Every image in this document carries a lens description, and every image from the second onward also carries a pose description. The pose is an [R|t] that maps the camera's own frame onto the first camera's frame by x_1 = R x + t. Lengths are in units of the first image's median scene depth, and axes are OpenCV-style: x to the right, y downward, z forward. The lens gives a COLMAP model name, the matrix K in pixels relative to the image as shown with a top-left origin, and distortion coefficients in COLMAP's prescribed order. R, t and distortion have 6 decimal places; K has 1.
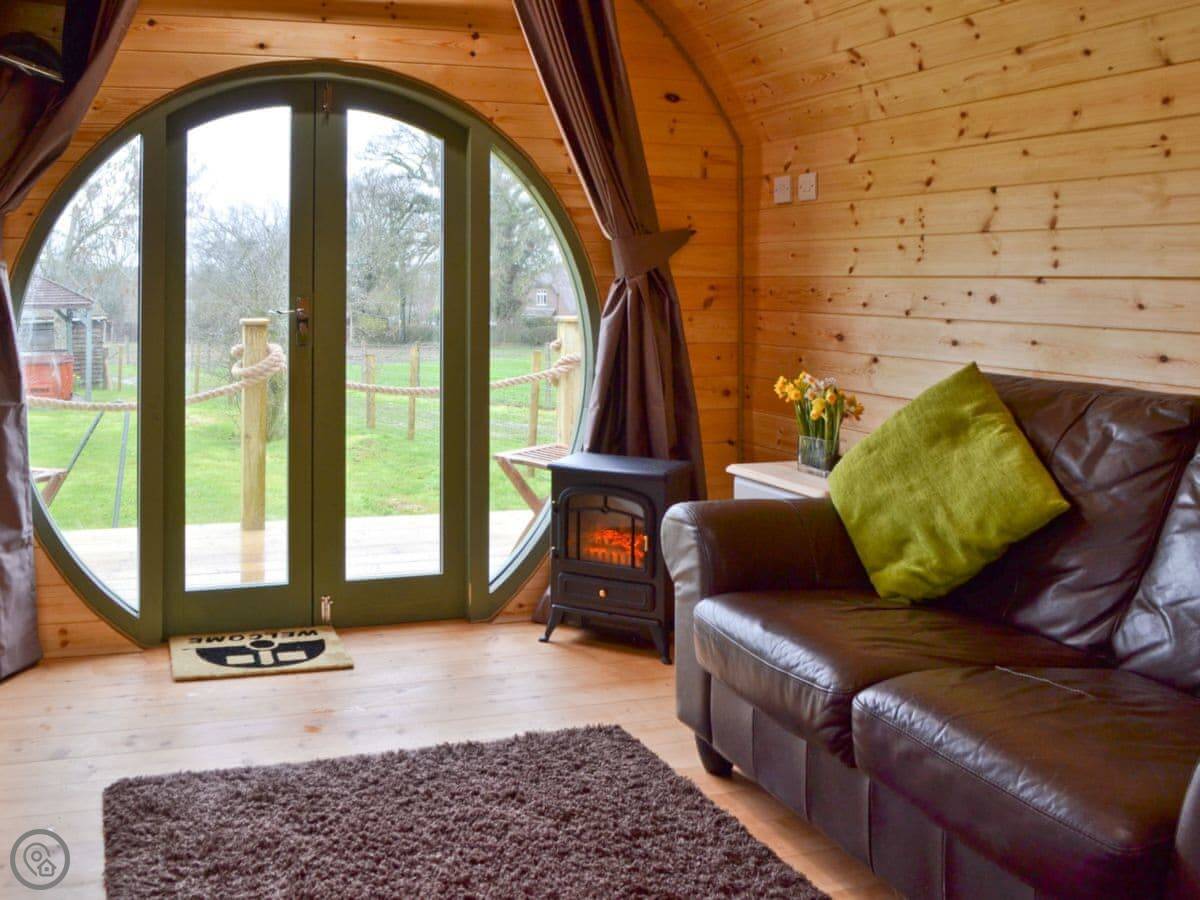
lens RADIAL K [[1061.4, 0, 600.7], [0, 1061.4, 477.1], [0, 0, 1]] dist [-0.078140, -0.004439]
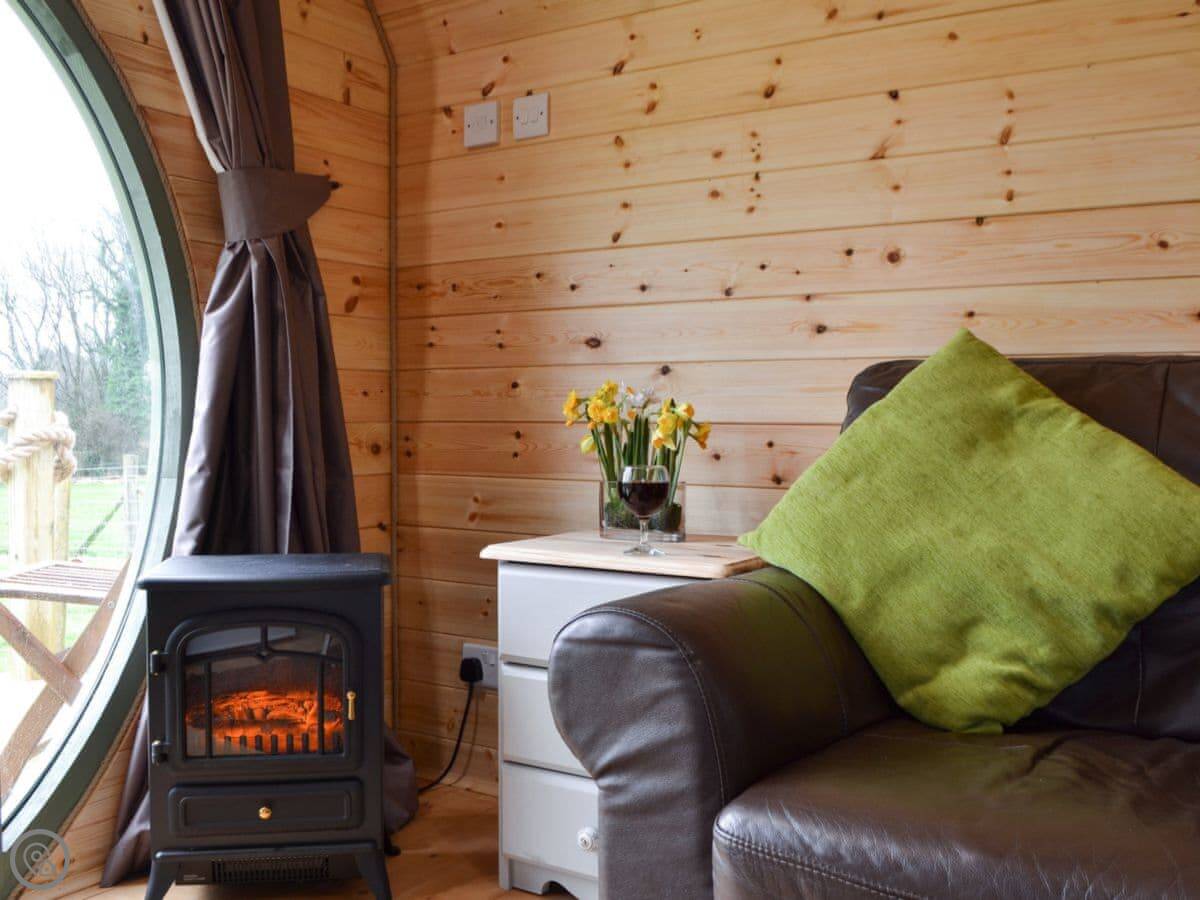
lens RADIAL K [[1061.4, 0, 600.7], [0, 1061.4, 477.1], [0, 0, 1]] dist [-0.078140, -0.004439]
pose [[0.836863, -0.050324, 0.545094, -0.136407], [0.111279, 0.990613, -0.079388, 0.003814], [-0.535983, 0.127094, 0.834607, 0.460887]]
